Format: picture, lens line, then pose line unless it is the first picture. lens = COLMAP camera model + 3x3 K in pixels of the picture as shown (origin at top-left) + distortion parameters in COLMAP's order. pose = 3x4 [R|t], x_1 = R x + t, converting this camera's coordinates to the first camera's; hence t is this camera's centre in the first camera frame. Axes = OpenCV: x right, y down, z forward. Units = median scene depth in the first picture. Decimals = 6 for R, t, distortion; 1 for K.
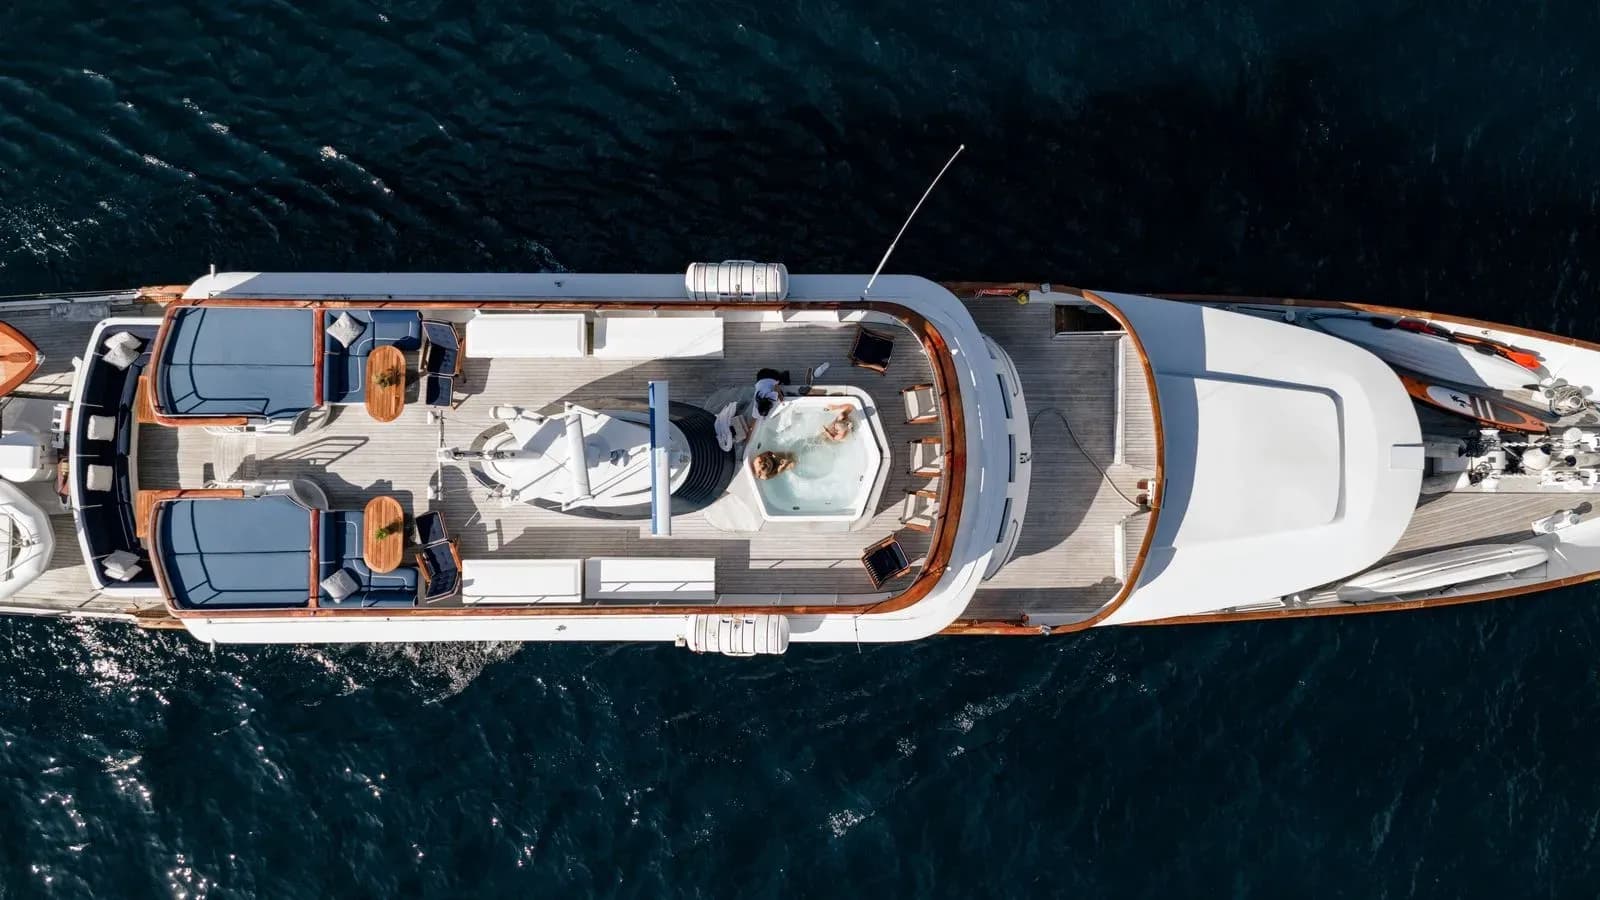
lens RADIAL K [[6757.9, 0, 800.0], [0, 6757.9, 450.0], [0, 0, 1]] dist [1.351536, -0.187274]
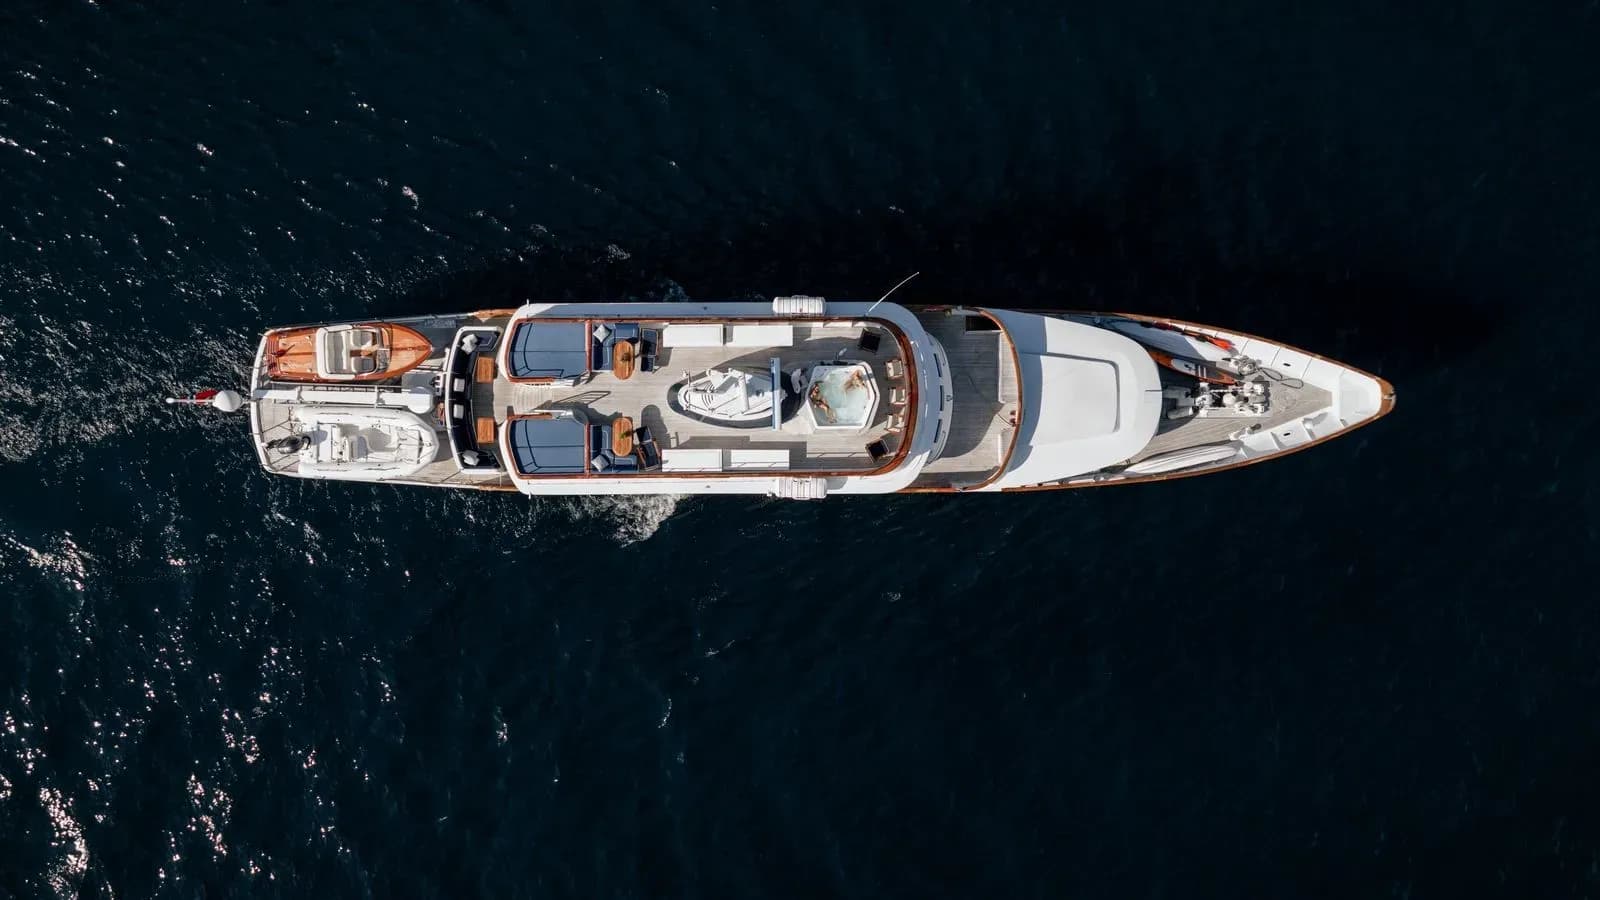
lens RADIAL K [[6757.9, 0, 800.0], [0, 6757.9, 450.0], [0, 0, 1]] dist [1.351536, -0.187274]
pose [[0.999949, -0.005419, 0.008486, -0.025452], [0.005393, 0.999981, 0.003029, 0.010101], [-0.008502, -0.002983, 0.999959, -0.923137]]
